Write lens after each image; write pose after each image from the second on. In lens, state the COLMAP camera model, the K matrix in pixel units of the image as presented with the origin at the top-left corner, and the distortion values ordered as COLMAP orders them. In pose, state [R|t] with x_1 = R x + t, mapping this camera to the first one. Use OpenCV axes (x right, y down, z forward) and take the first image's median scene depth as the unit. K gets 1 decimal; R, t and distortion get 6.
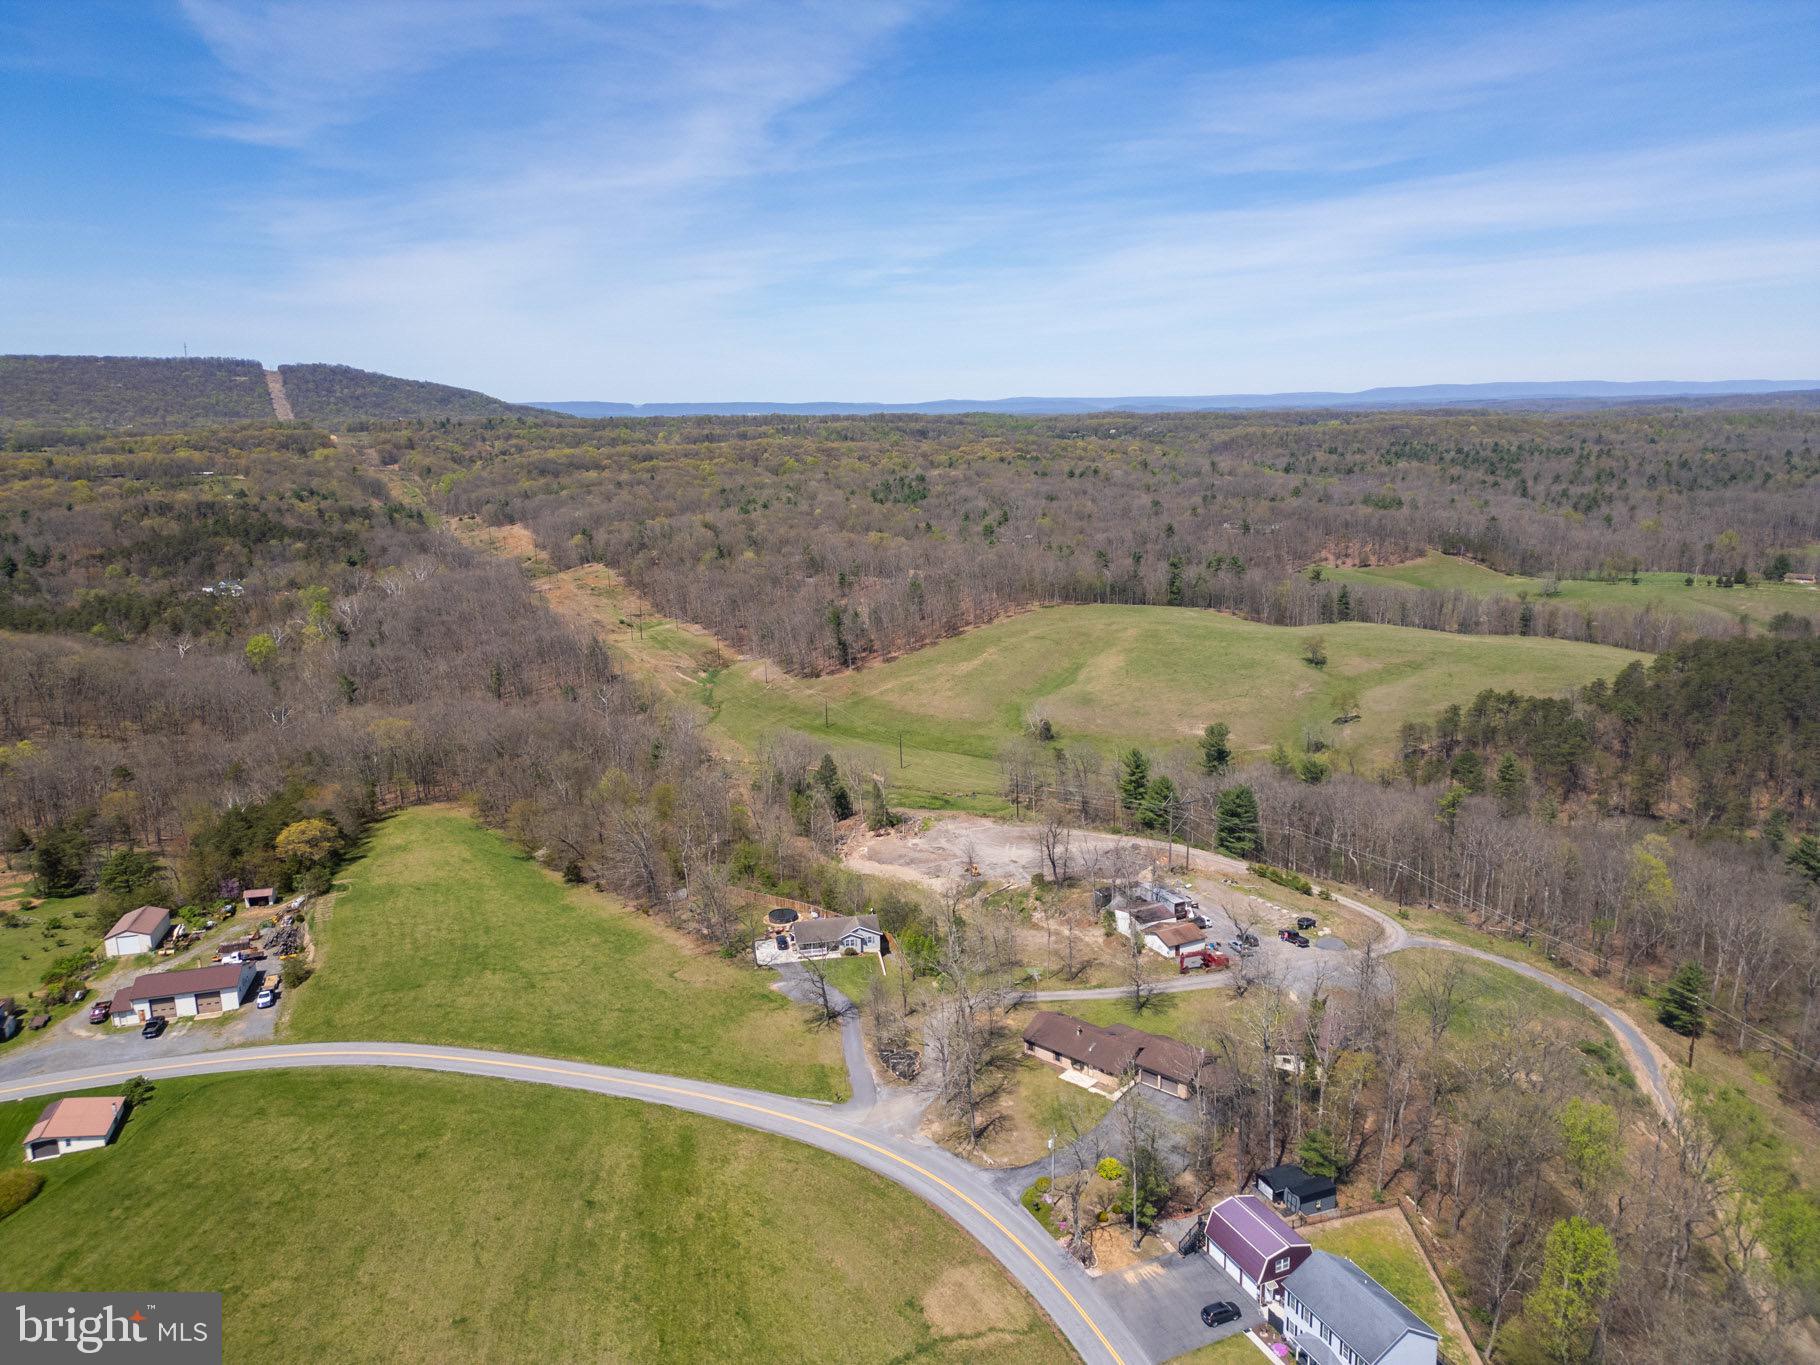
lens RADIAL K [[1262.5, 0, 915.6], [0, 1262.5, 717.8], [0, 0, 1]] dist [0.045942, -0.002858]
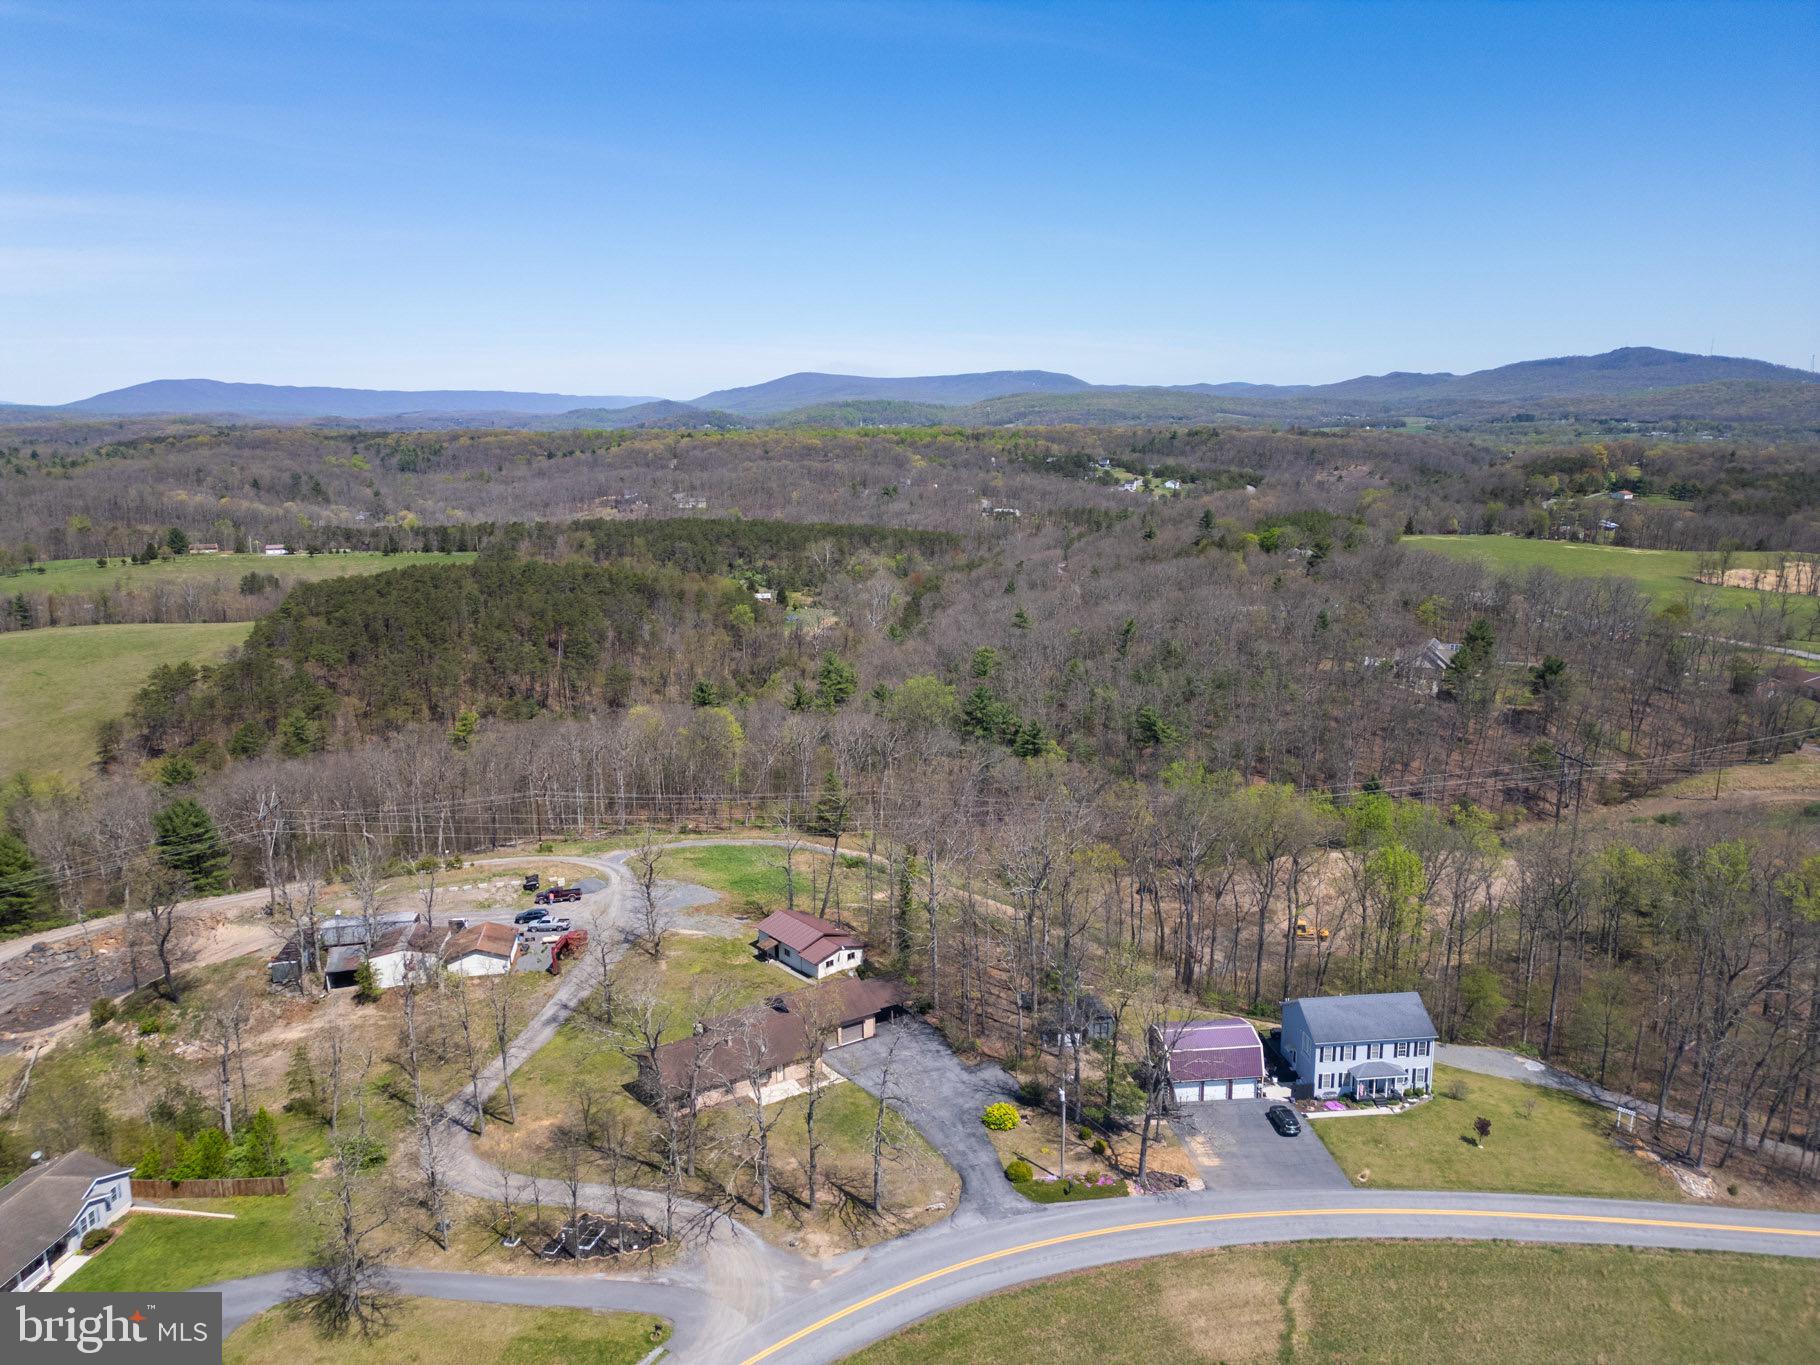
lens RADIAL K [[1263.9, 0, 912.5], [0, 1263.9, 694.3], [0, 0, 1]] dist [0.091529, -0.097172]
pose [[0.299194, -0.195669, 0.933915, -0.191933], [0.229501, 0.964774, 0.128610, -0.000209], [-0.926181, 0.175855, 0.333561, 0.272337]]
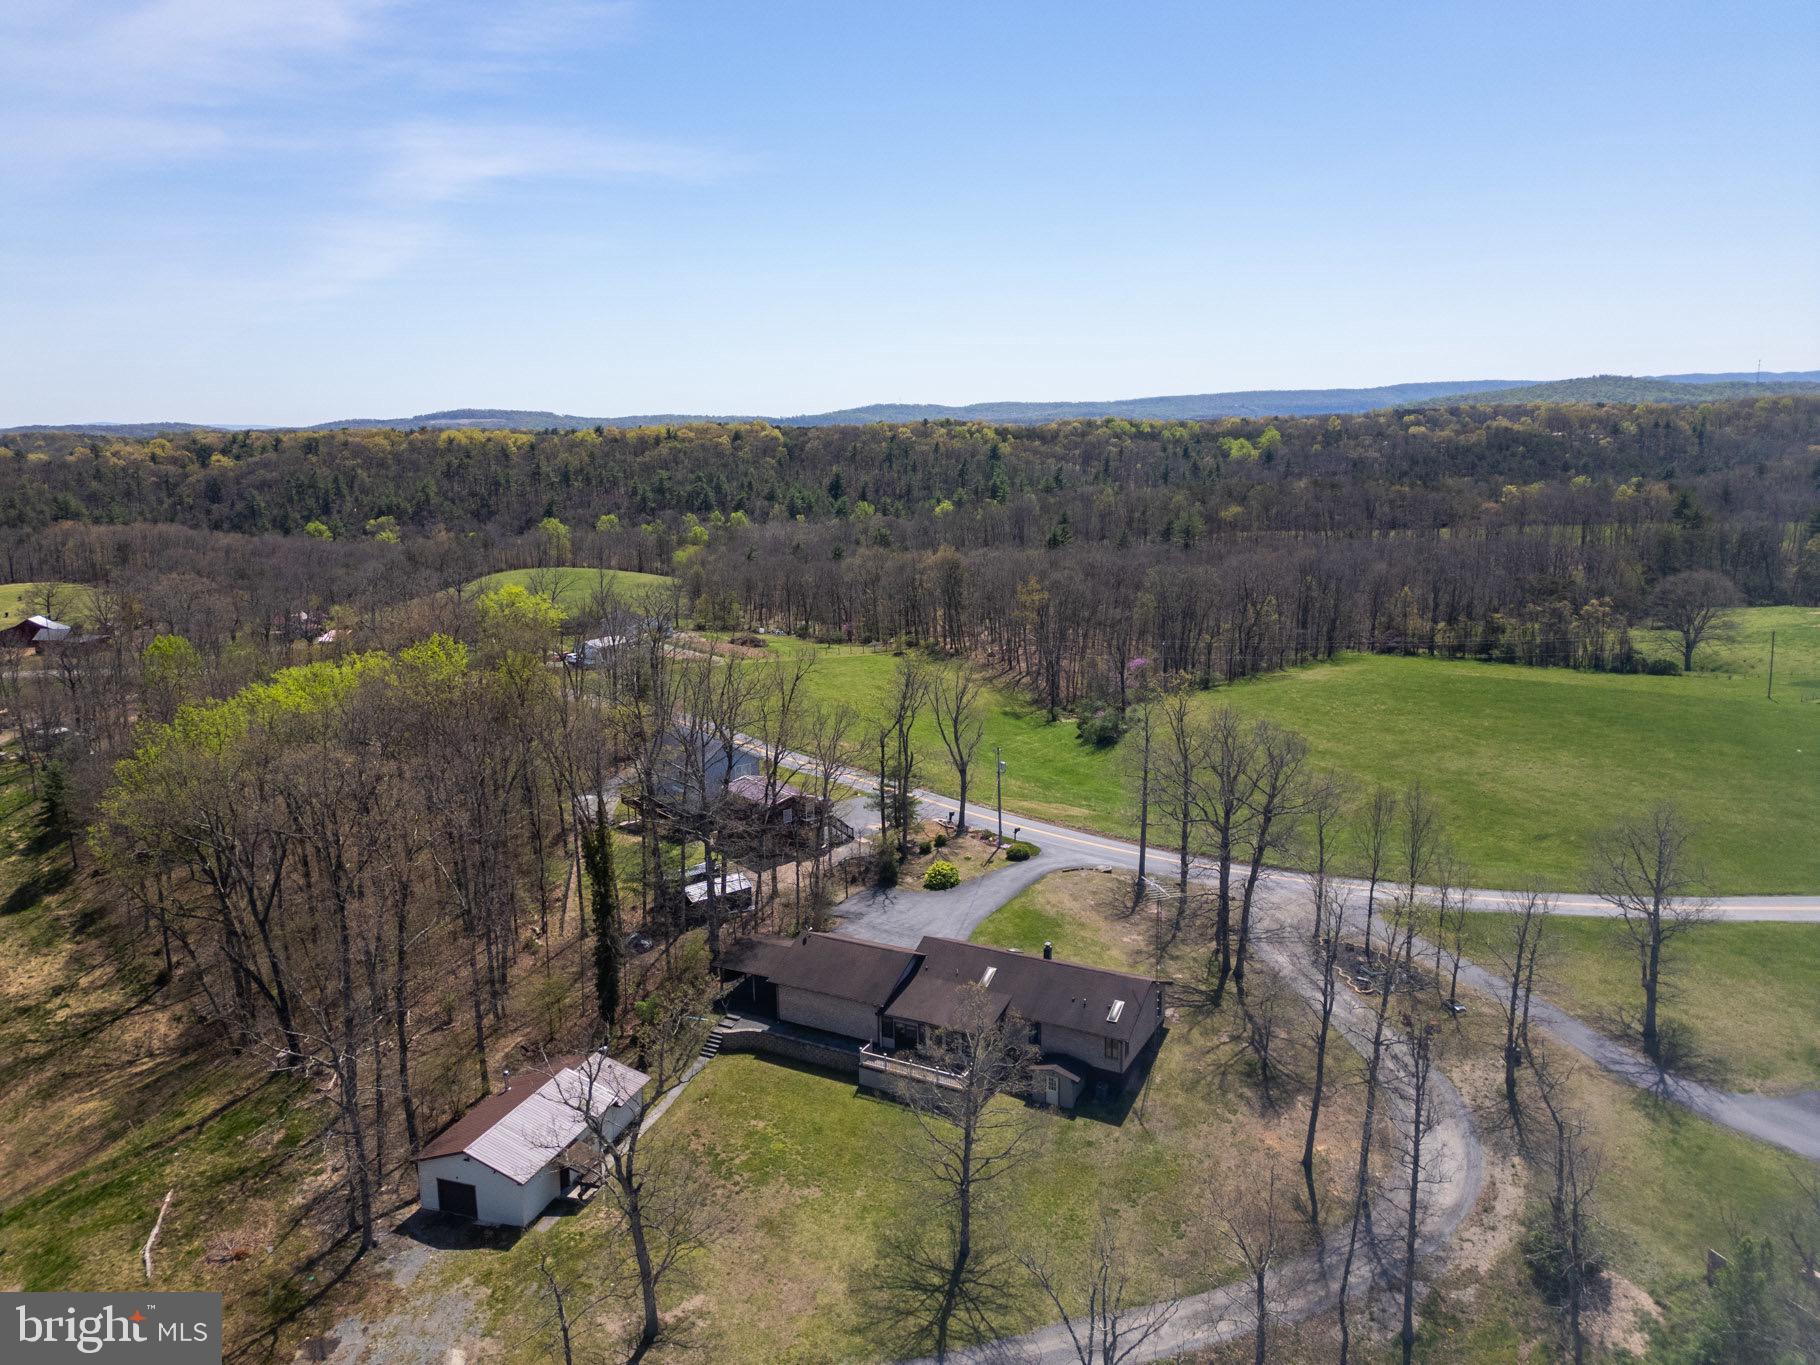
lens RADIAL K [[1315.0, 0, 870.2], [0, 1315.0, 676.1], [0, 0, 1]] dist [0.084736, -0.084748]
pose [[-0.978014, 0.069018, -0.196788, 0.122663], [-0.020057, 0.908139, 0.418188, -0.026503], [0.207573, 0.412941, -0.886788, 0.591609]]
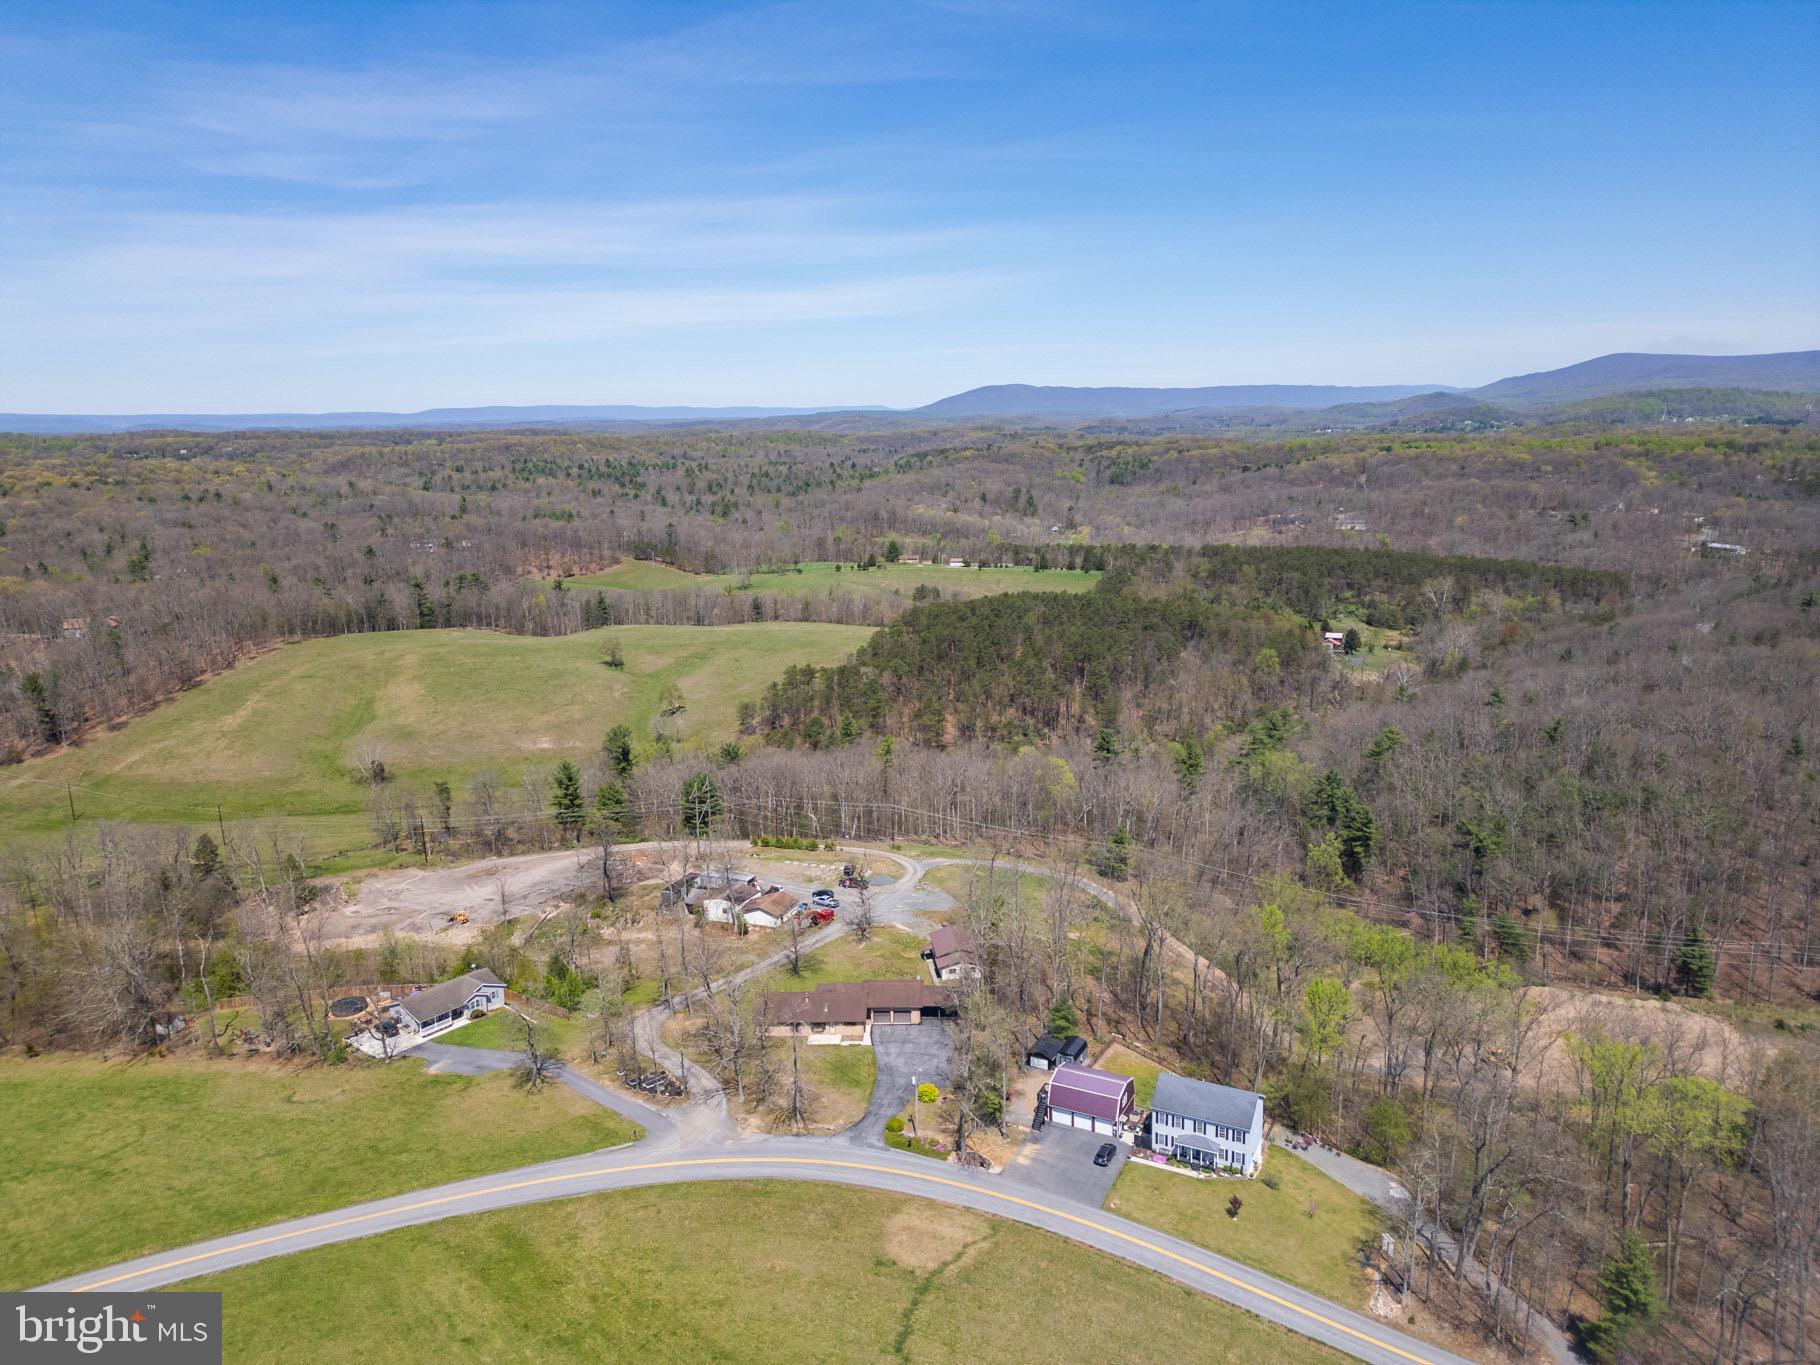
lens RADIAL K [[1263.9, 0, 912.5], [0, 1263.9, 694.3], [0, 0, 1]] dist [0.091529, -0.097172]
pose [[0.771392, -0.137610, 0.621304, -0.180128], [0.158439, 0.987125, 0.021921, -0.004708], [-0.616321, 0.081529, 0.783263, 0.041511]]
